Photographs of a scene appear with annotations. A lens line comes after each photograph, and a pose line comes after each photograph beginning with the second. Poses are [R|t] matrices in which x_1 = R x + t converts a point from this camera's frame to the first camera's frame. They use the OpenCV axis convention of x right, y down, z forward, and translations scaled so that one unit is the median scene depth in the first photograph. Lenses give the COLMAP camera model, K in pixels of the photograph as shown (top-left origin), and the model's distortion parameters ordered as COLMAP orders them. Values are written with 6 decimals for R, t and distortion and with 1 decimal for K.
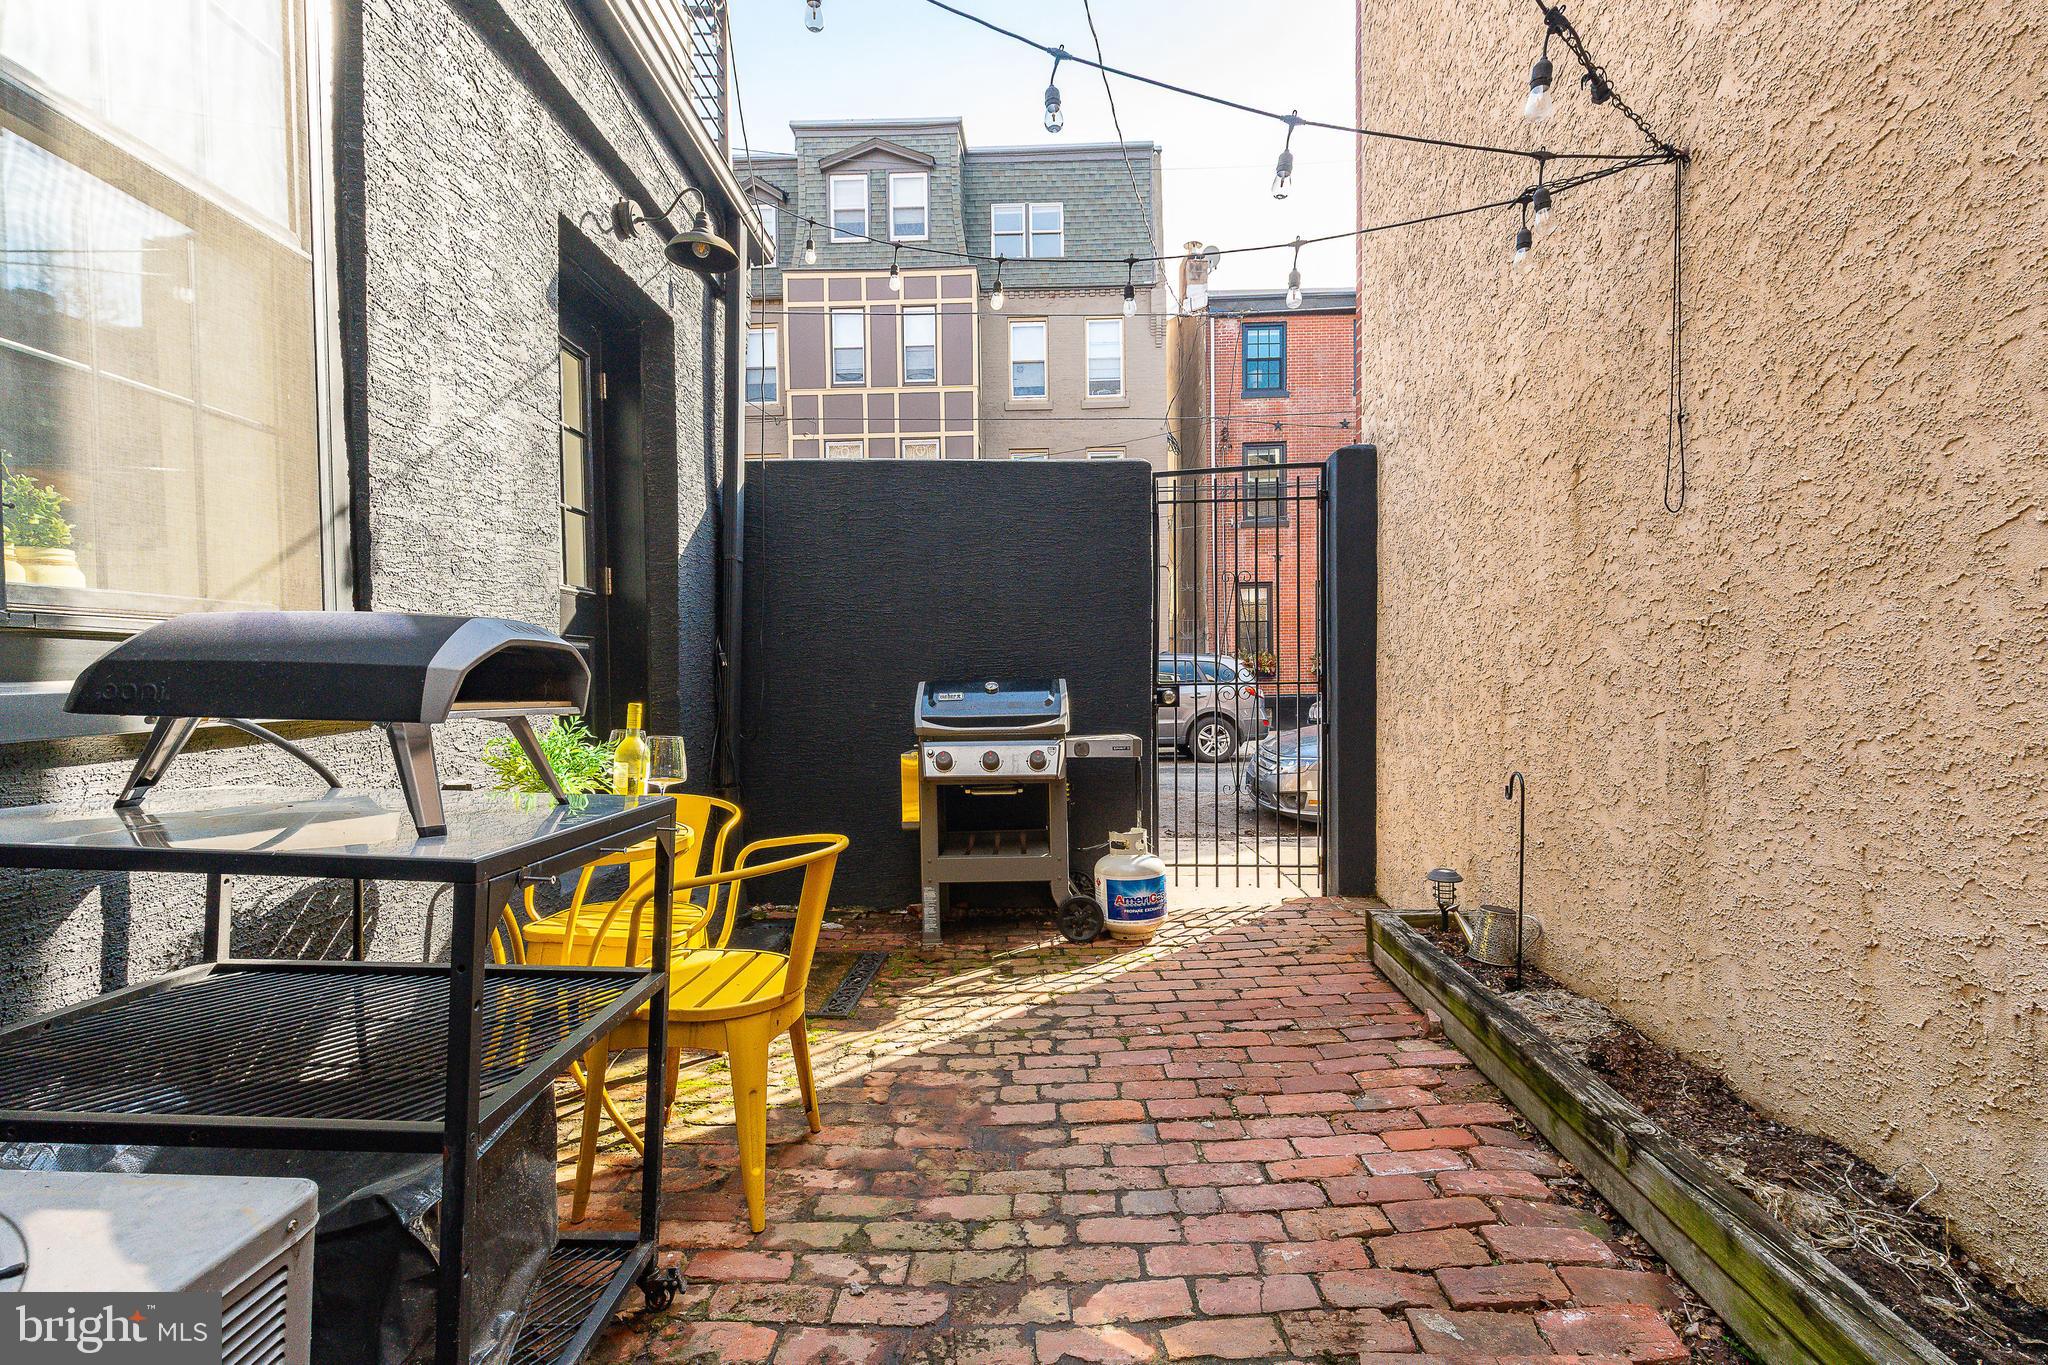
lens RADIAL K [[943.7, 0, 1028.9], [0, 943.7, 693.0], [0, 0, 1]] dist [0.001703, -0.000319]
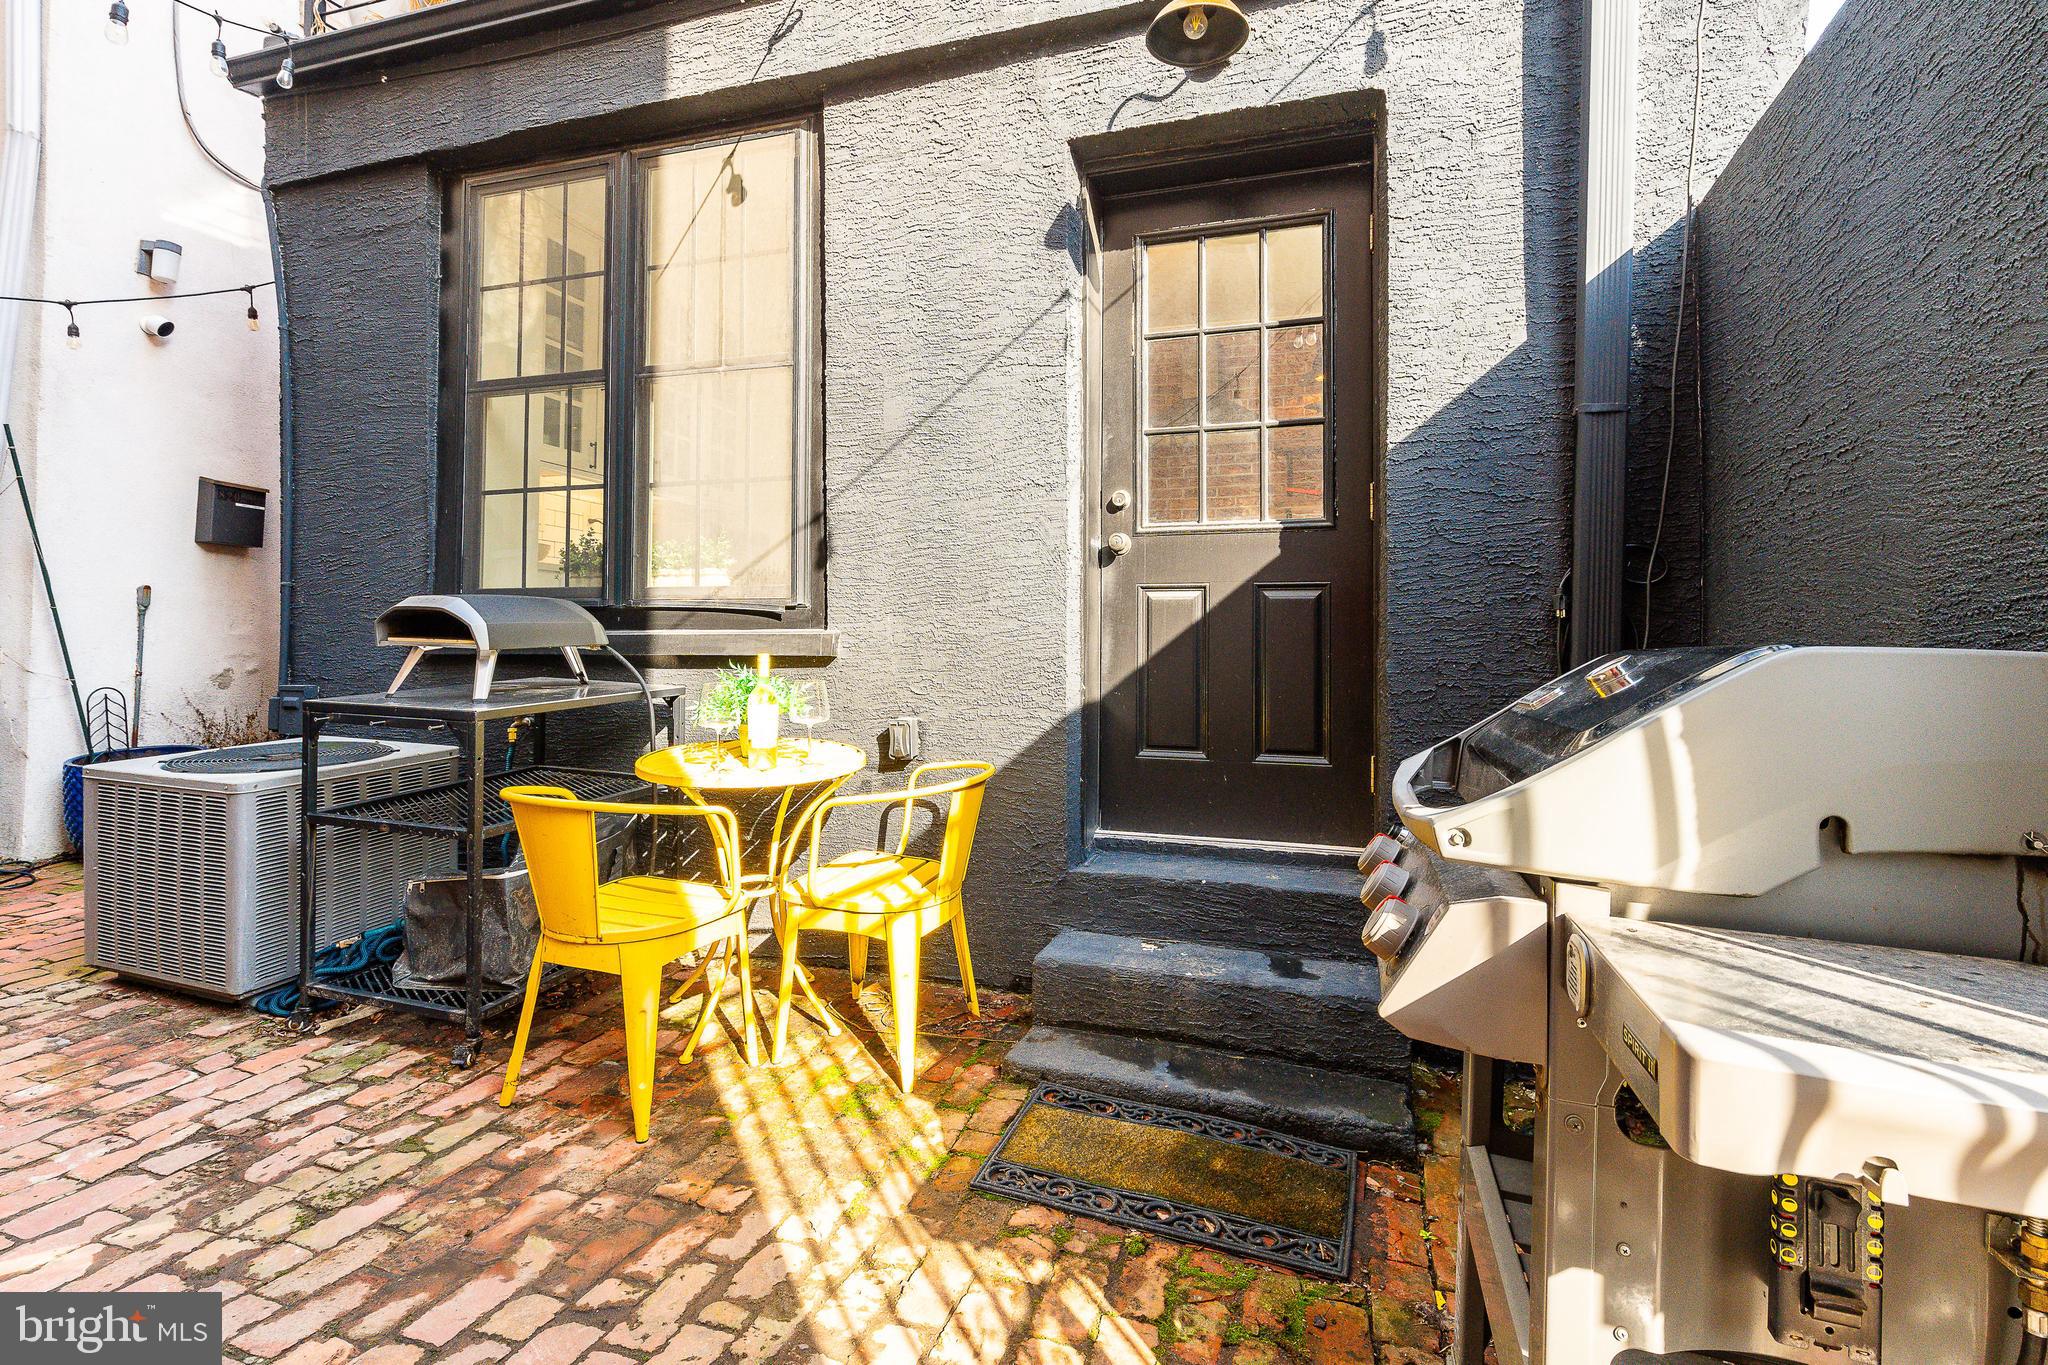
lens RADIAL K [[943.7, 0, 1033.8], [0, 943.7, 644.0], [0, 0, 1]] dist [0.001703, -0.000319]
pose [[-0.318964, -0.007506, -0.947737, 0.578849], [-0.035849, 0.999349, 0.004150, -0.019160], [0.947088, 0.035299, -0.319026, 1.880397]]
